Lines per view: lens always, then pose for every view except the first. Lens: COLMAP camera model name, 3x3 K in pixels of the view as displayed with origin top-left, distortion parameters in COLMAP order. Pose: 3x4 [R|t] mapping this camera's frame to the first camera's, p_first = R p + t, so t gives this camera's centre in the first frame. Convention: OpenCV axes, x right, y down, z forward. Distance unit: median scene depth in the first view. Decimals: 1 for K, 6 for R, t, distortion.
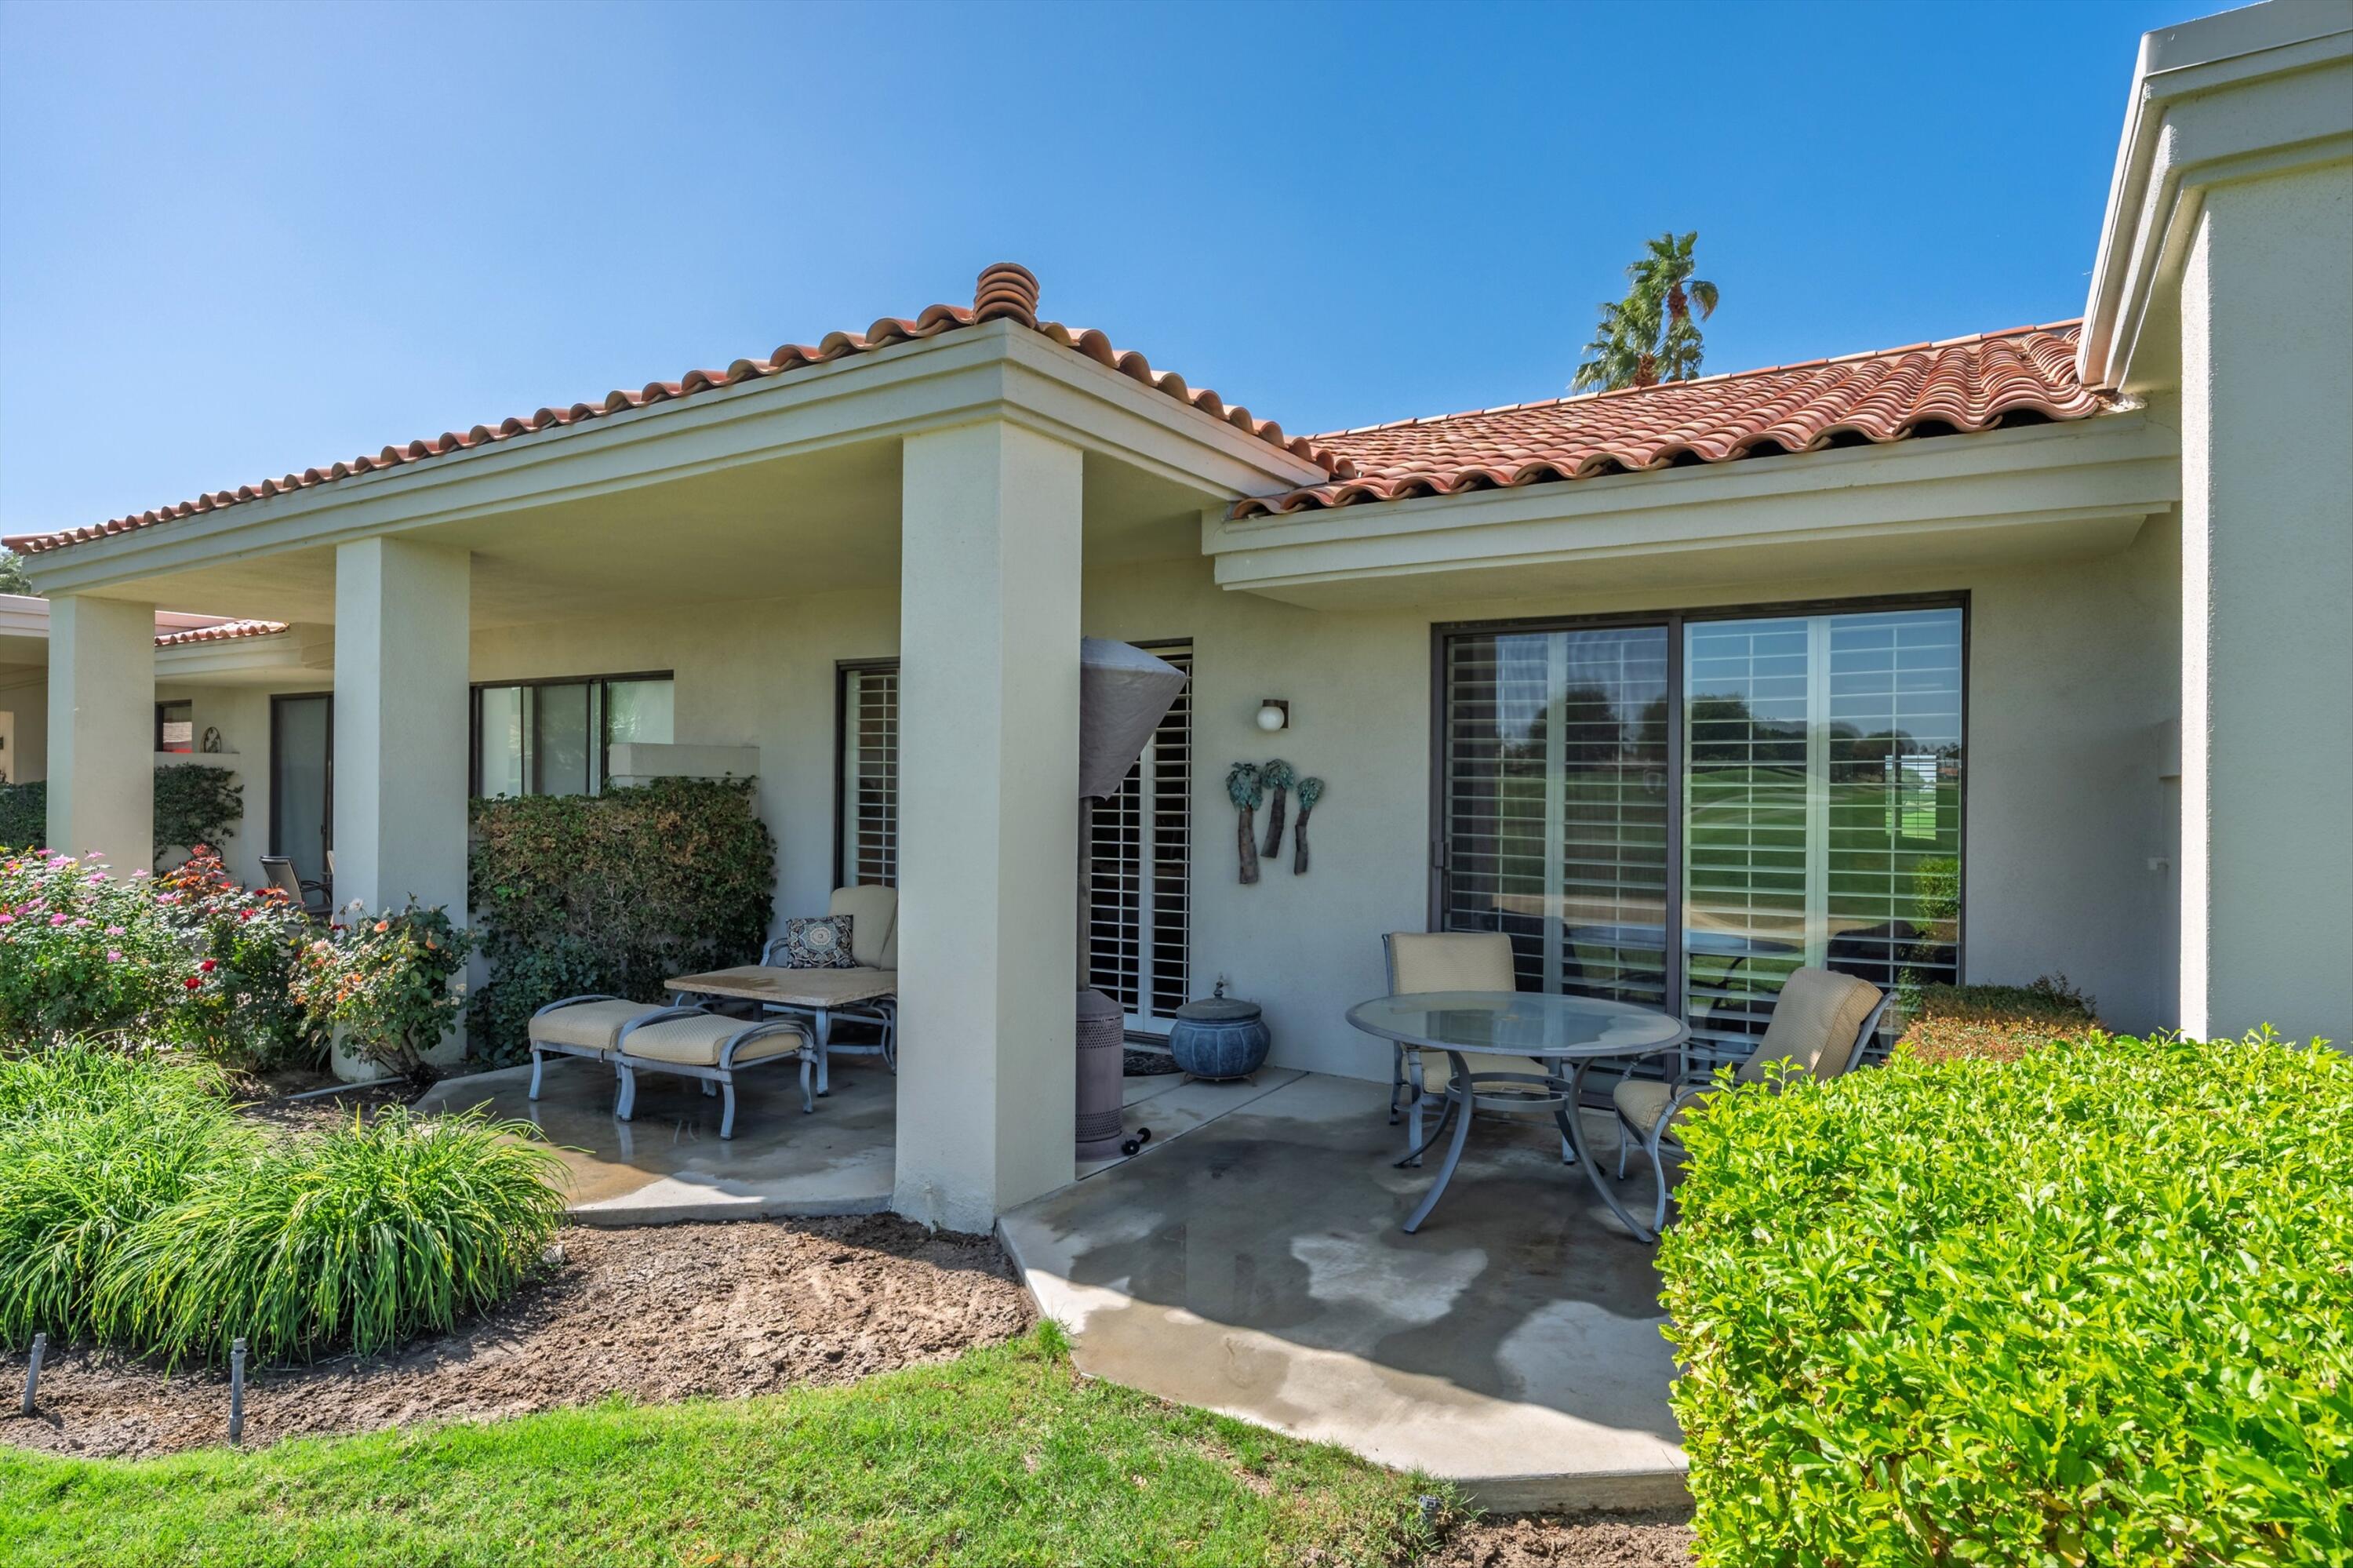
lens RADIAL K [[1302.1, 0, 1179.2], [0, 1302.1, 778.7], [0, 0, 1]] dist [-0.040196, -0.000853]
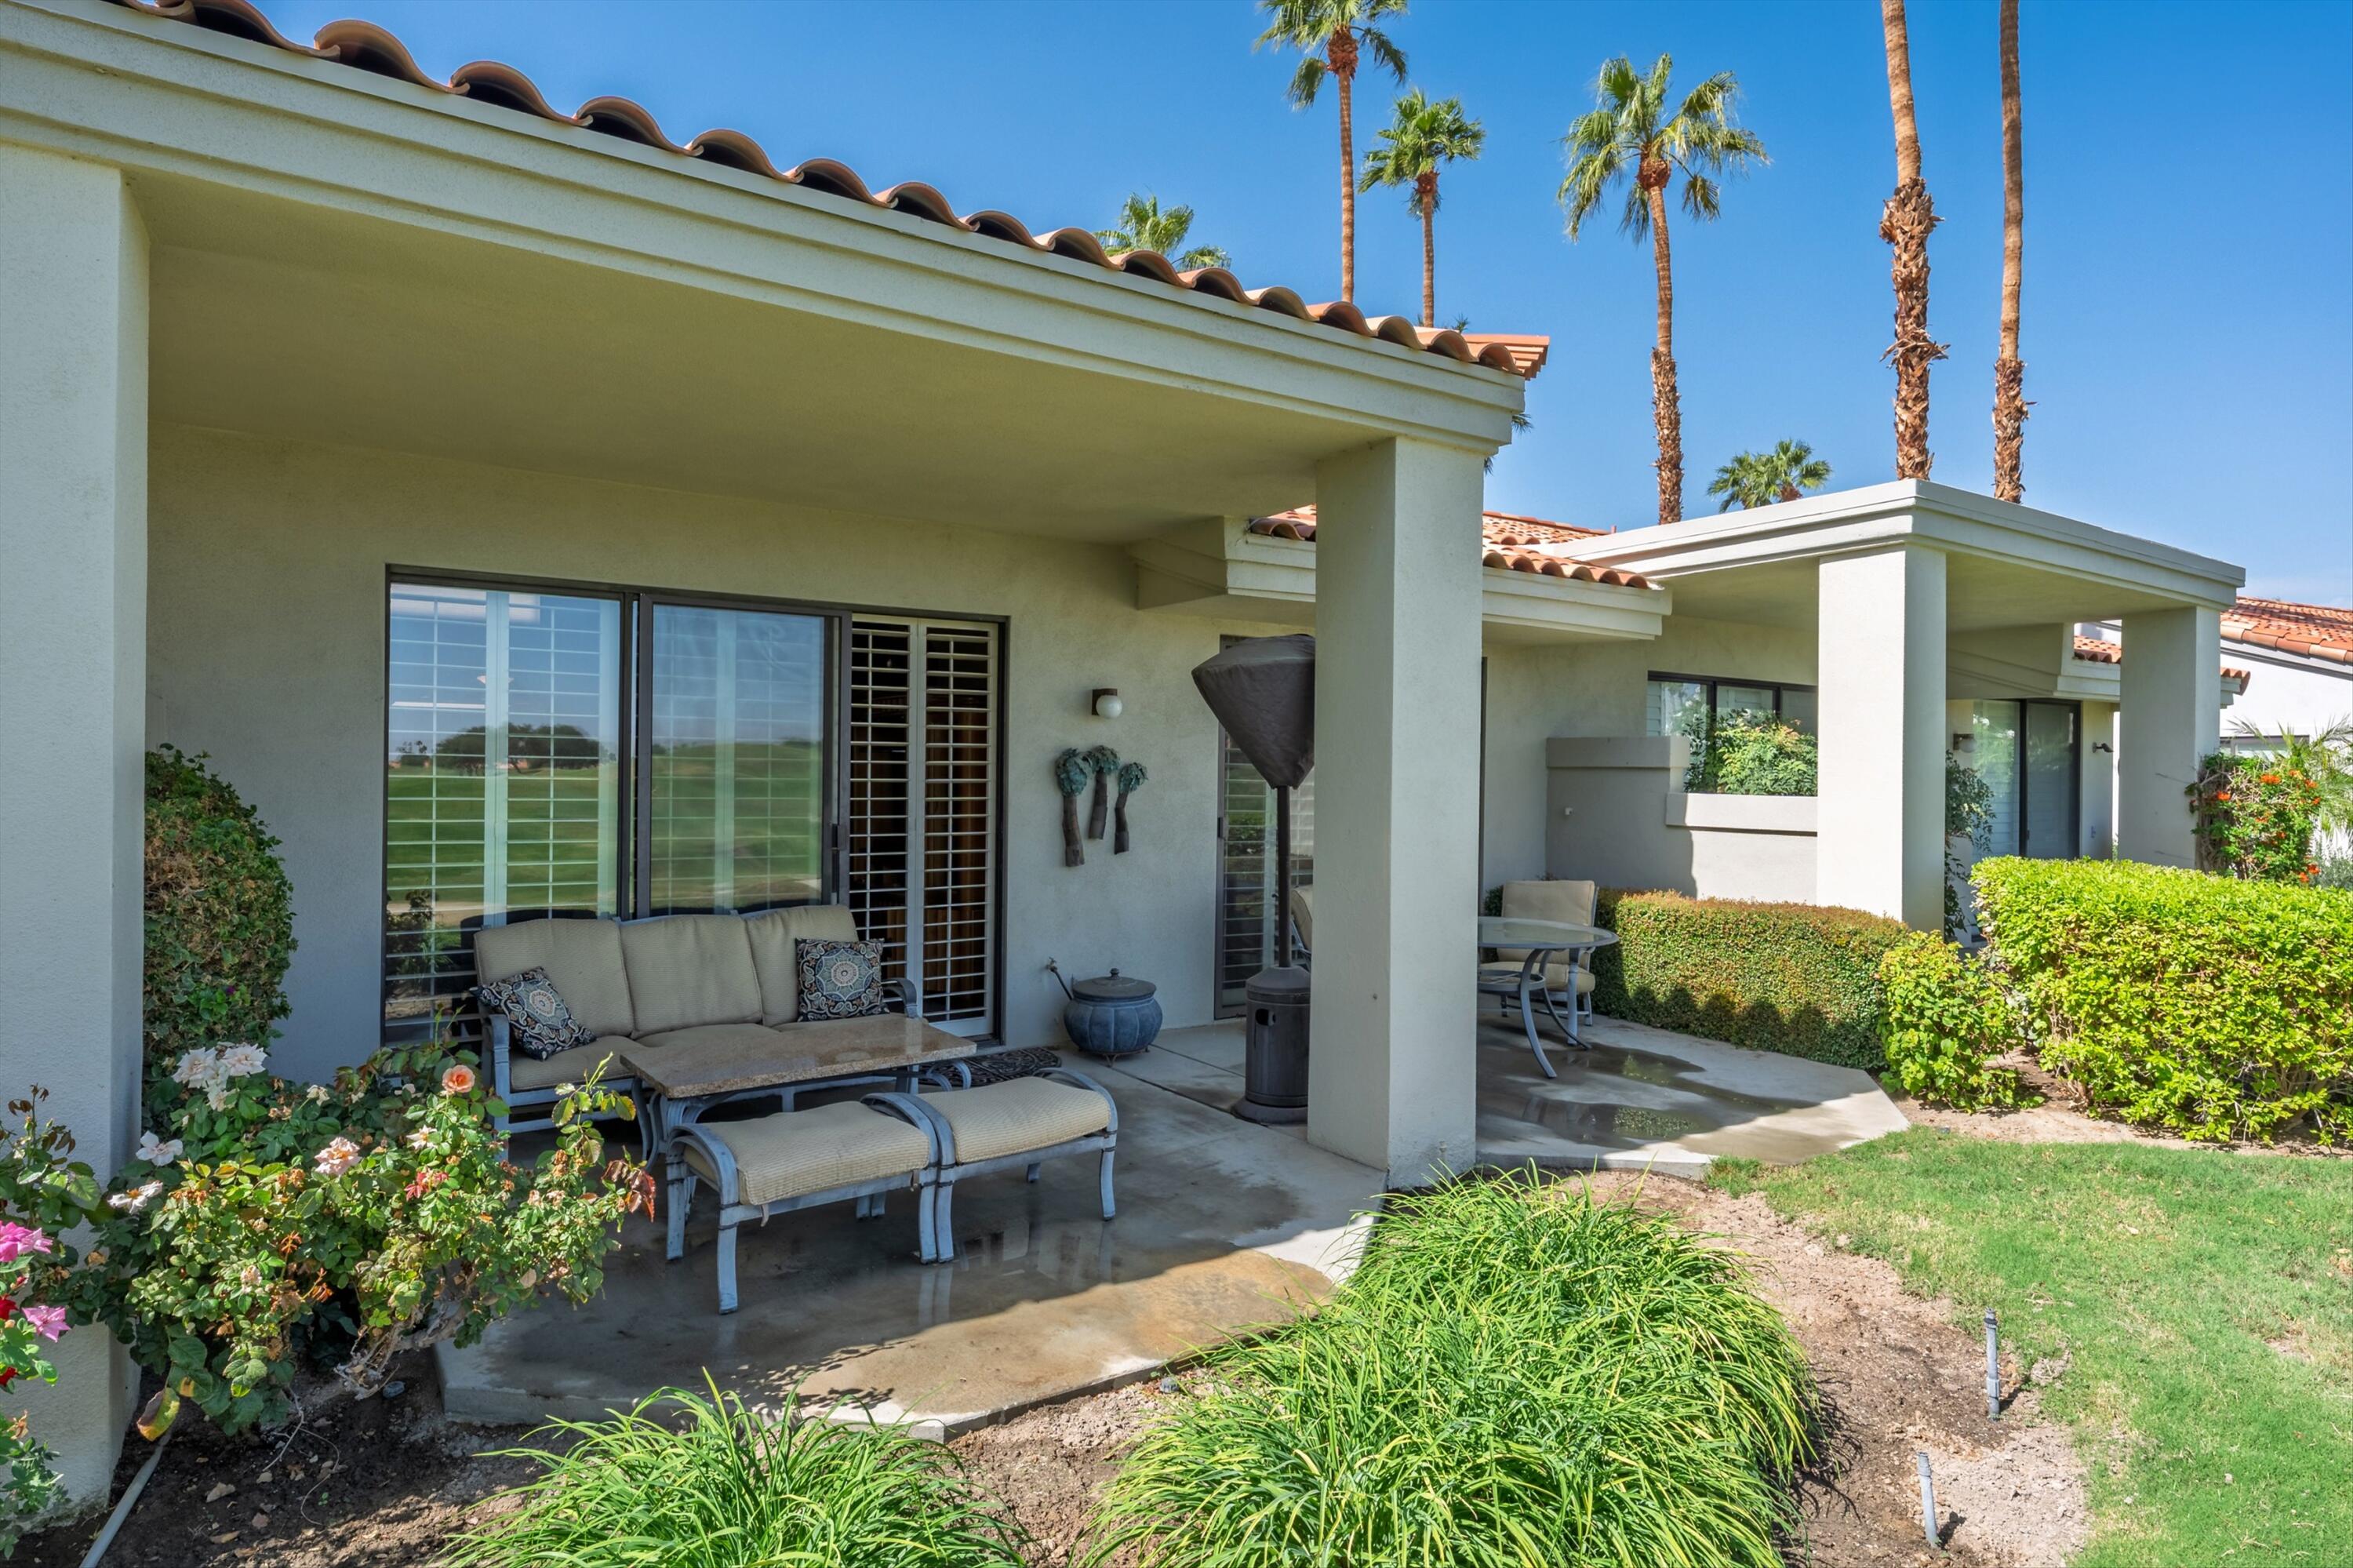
lens RADIAL K [[1231.5, 0, 1175.6], [0, 1231.5, 786.6], [0, 0, 1]] dist [-0.003038, -0.000077]
pose [[0.402007, 0.002821, 0.915632, -0.820696], [-0.011458, 0.999932, 0.001950, 0.016102], [-0.915565, -0.011275, 0.402012, 0.543556]]
